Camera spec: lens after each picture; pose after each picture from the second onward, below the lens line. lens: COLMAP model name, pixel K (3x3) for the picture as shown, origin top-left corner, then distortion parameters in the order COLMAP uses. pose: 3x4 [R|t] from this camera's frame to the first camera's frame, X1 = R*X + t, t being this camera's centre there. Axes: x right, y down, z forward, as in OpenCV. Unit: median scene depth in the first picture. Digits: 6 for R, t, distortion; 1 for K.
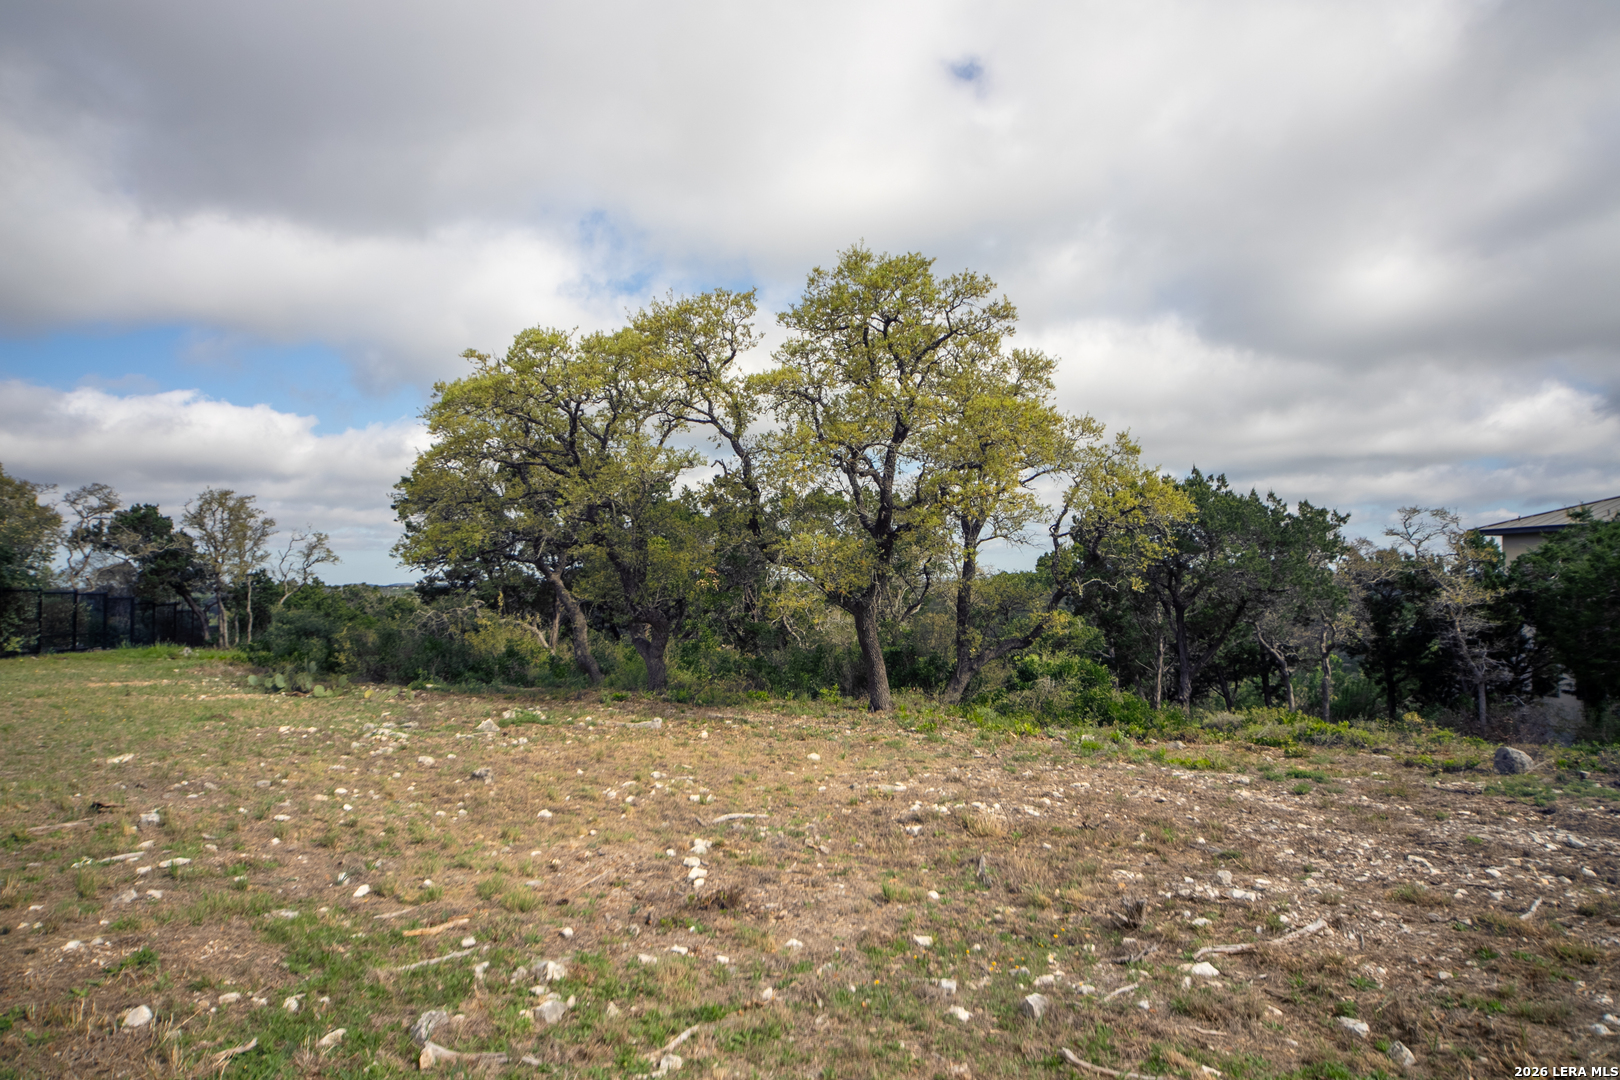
lens RADIAL K [[1046.9, 0, 810.0], [0, 1046.9, 540.0], [0, 0, 1]] dist [0.003957, 0.002057]
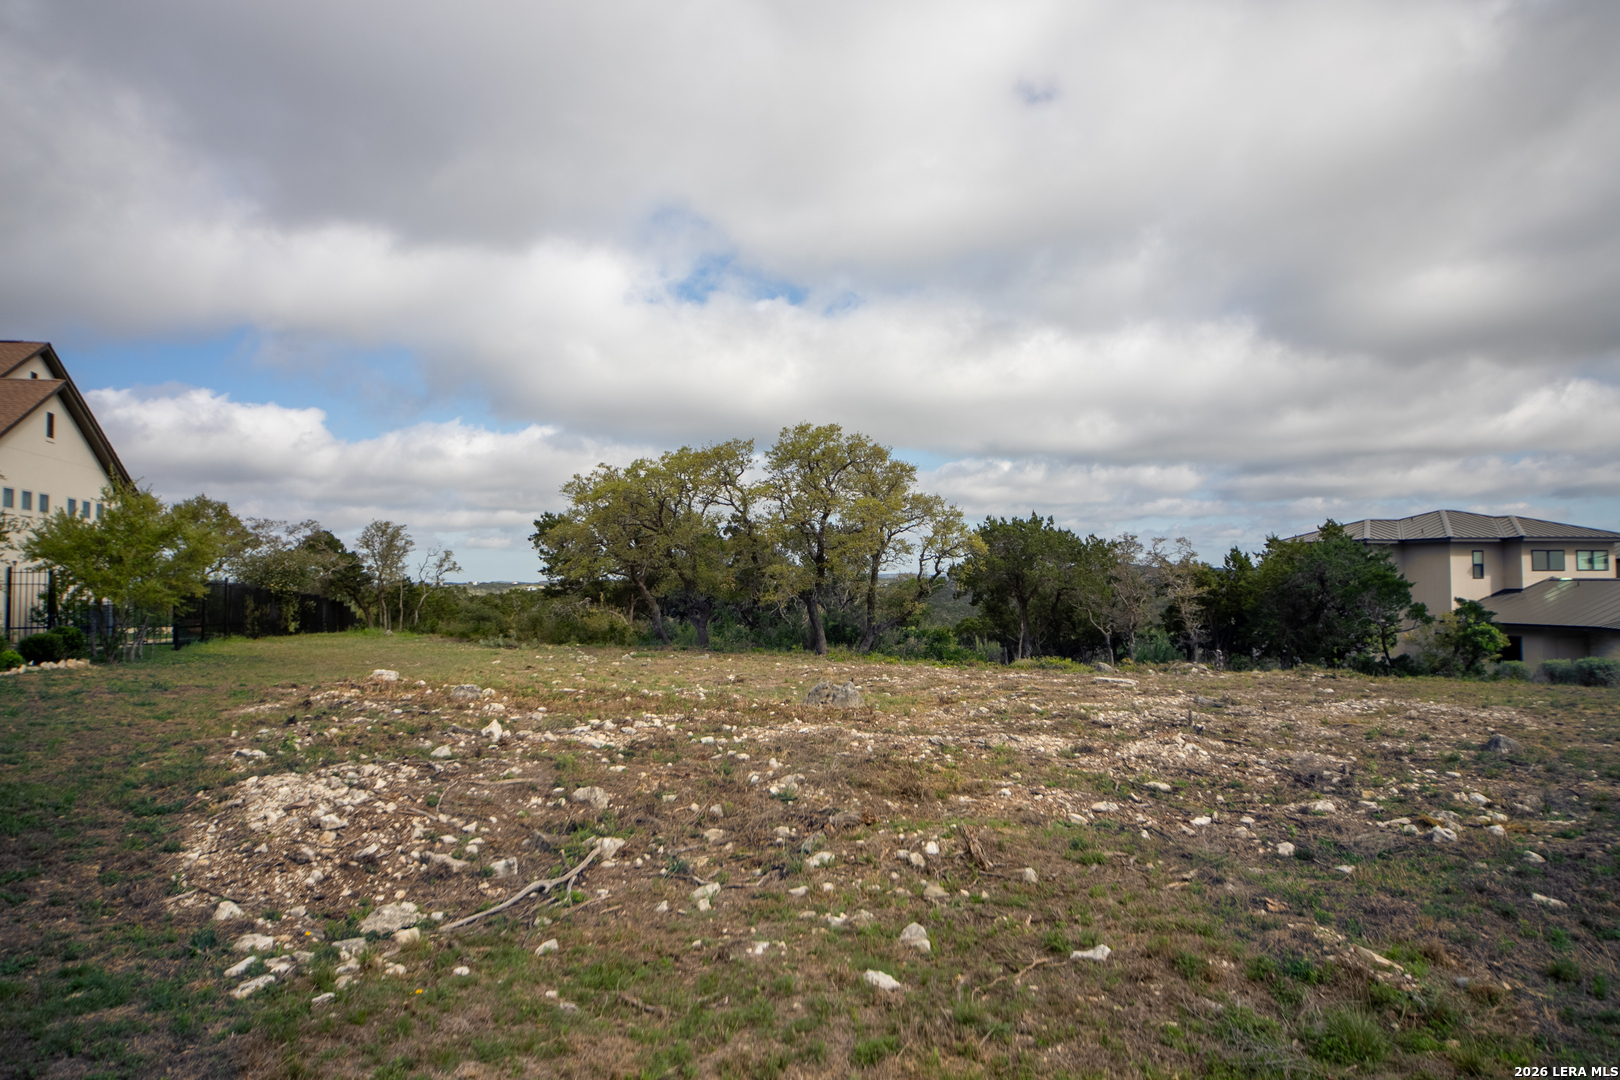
lens RADIAL K [[1046.9, 0, 810.0], [0, 1046.9, 540.0], [0, 0, 1]] dist [0.003957, 0.002057]
pose [[0.999892, -0.006532, -0.013165, 0.058263], [0.006576, 0.999973, 0.003284, -0.040661], [0.013144, -0.003370, 0.999908, -0.716197]]
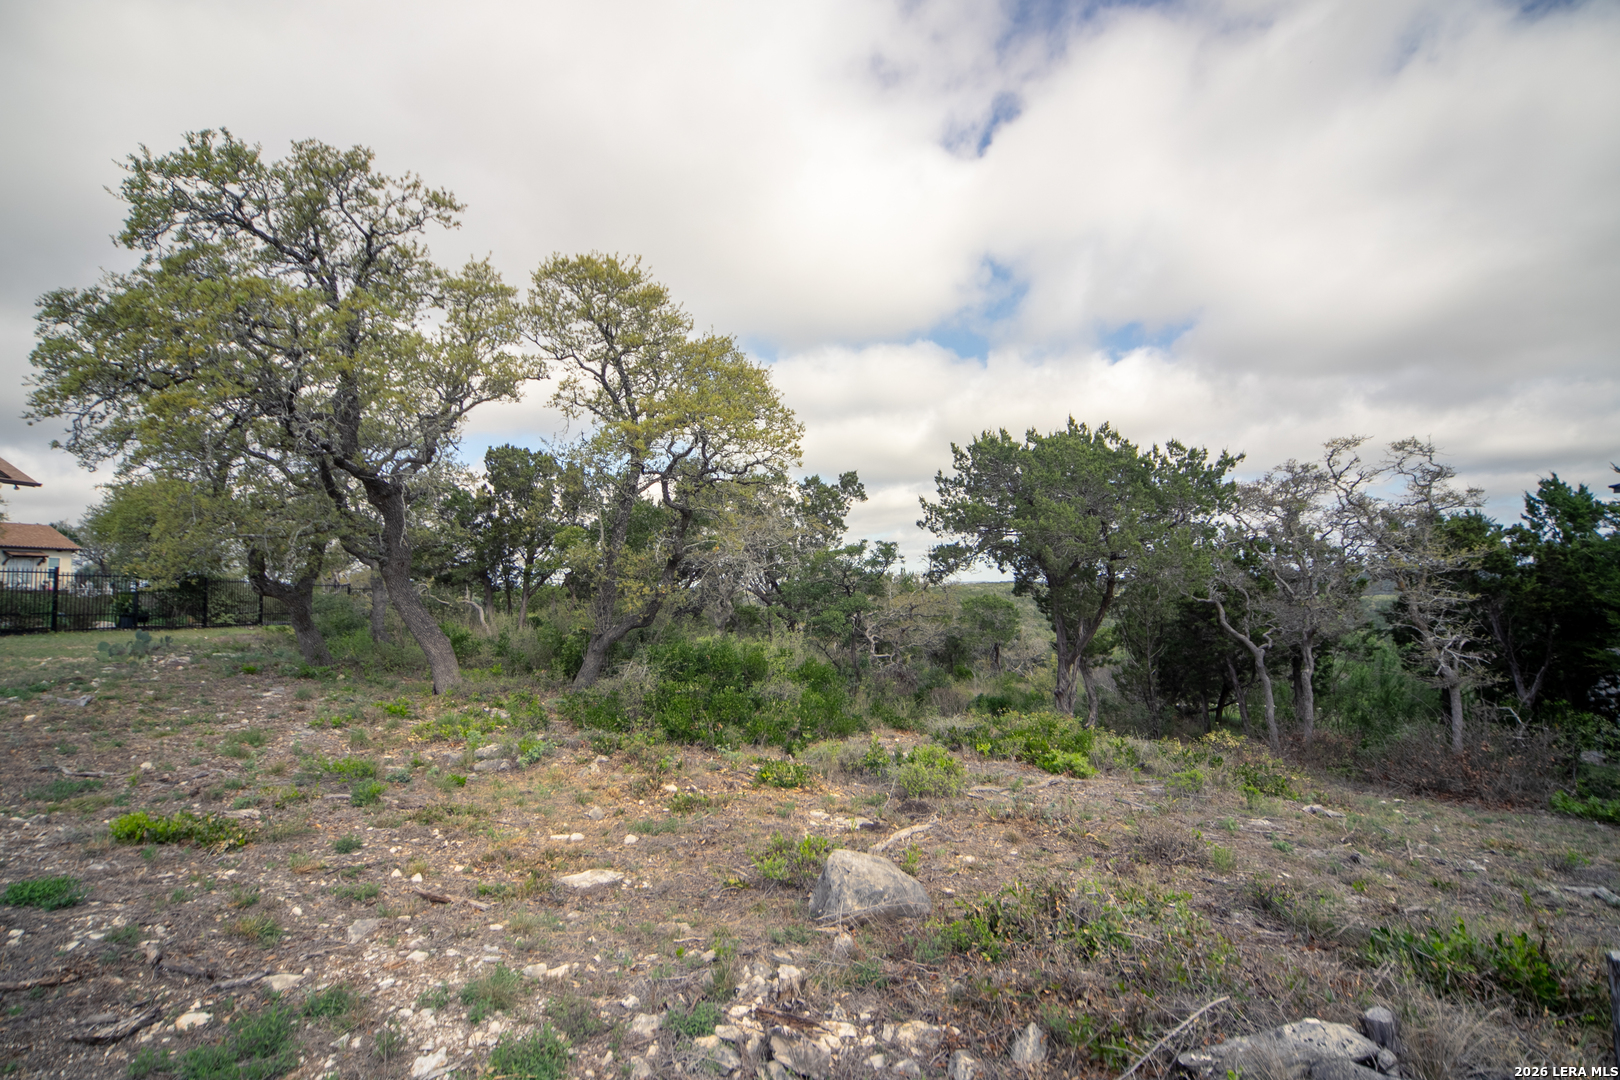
lens RADIAL K [[751.4, 0, 810.0], [0, 751.4, 540.0], [0, 0, 1]] dist [-0.000302, -0.000031]
pose [[0.928248, -0.027539, -0.370940, 0.476044], [0.021079, 0.999548, -0.021458, 0.047697], [0.371364, 0.012099, 0.928409, 0.432070]]
